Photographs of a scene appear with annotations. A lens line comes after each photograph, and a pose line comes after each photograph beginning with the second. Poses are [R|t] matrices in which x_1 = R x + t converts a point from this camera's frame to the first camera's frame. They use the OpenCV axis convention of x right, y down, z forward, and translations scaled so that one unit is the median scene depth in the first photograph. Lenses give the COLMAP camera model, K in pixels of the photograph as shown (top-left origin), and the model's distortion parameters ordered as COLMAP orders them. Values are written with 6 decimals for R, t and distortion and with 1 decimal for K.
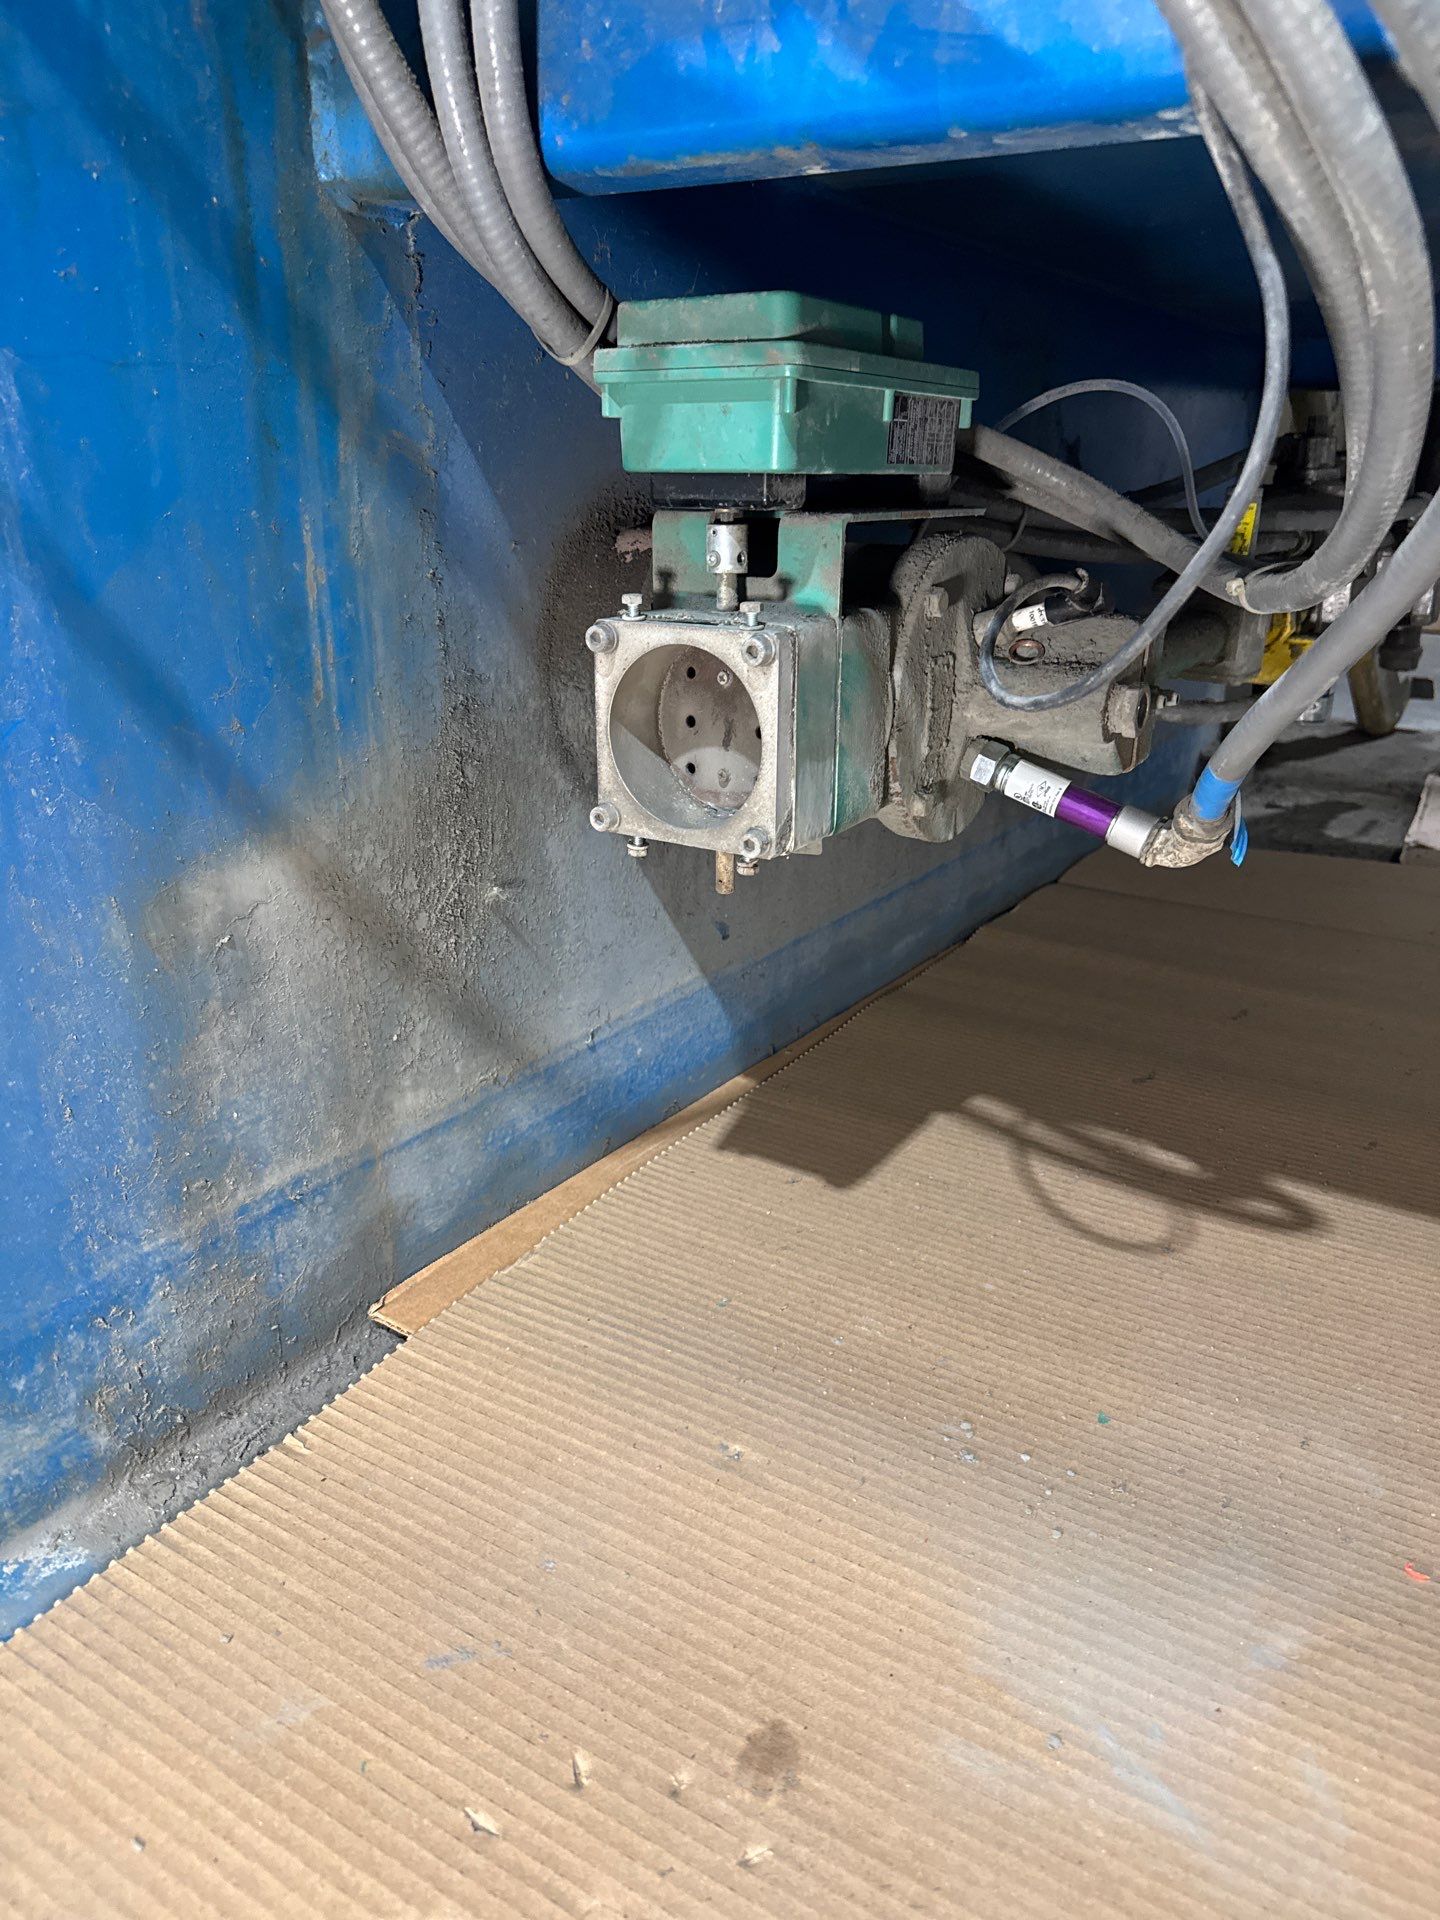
lens RADIAL K [[1374.9, 0, 720.0], [0, 1374.9, 960.0], [0, 0, 1]] dist [-0.000412, -0.002738]
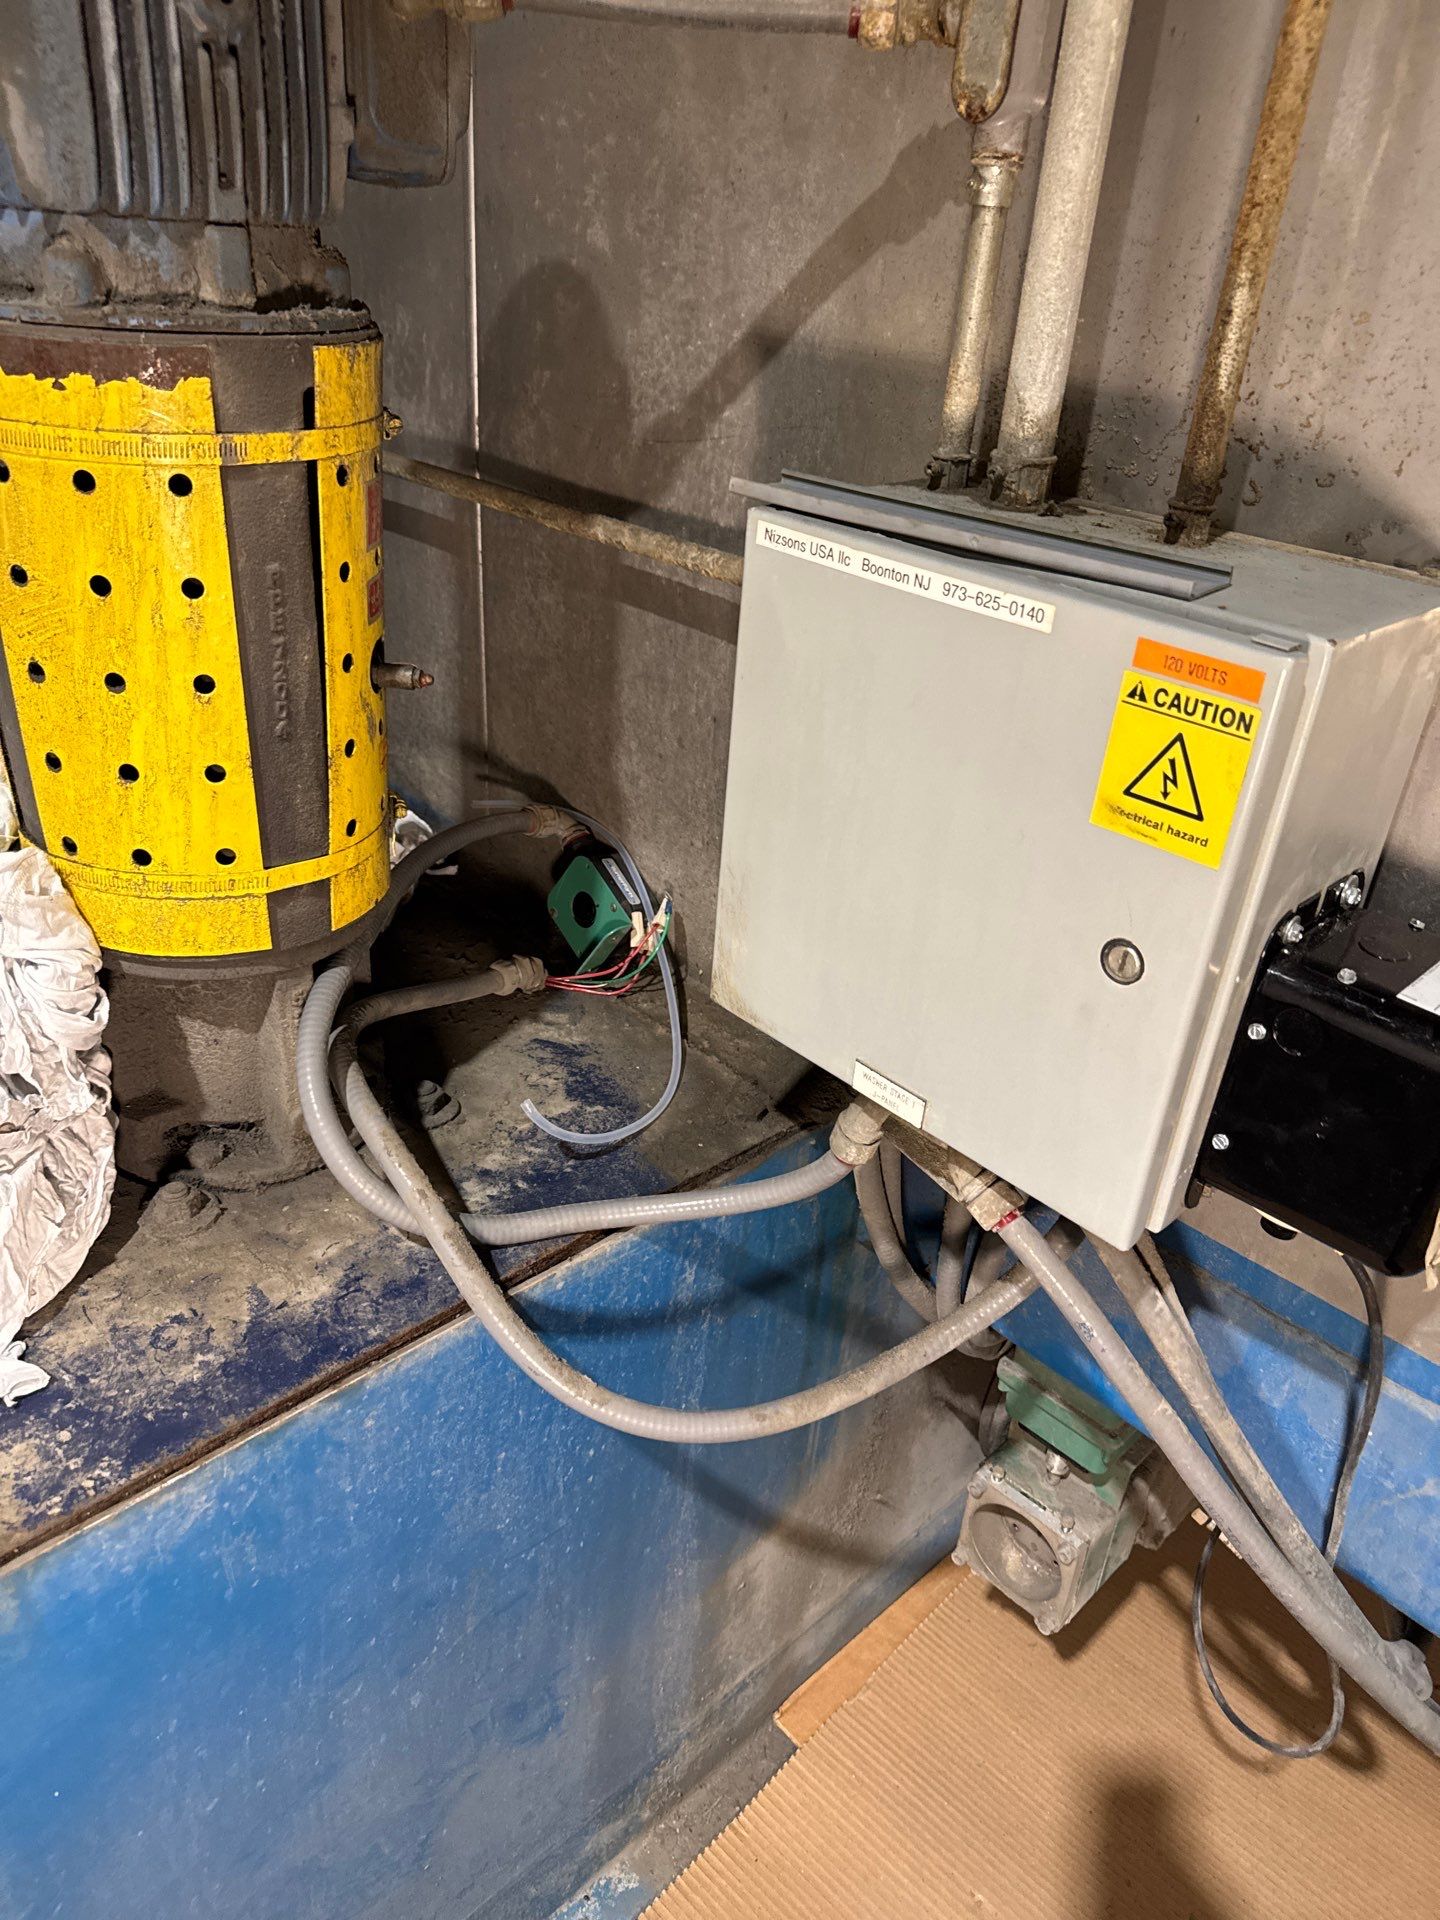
lens RADIAL K [[1450.8, 0, 720.0], [0, 1450.8, 960.0], [0, 0, 1]] dist [0.000662, 0.000676]
pose [[0.975683, 0.154381, -0.155596, -0.193692], [-0.127511, 0.977166, 0.169962, -1.023248], [0.178282, -0.145989, 0.973089, -0.672491]]
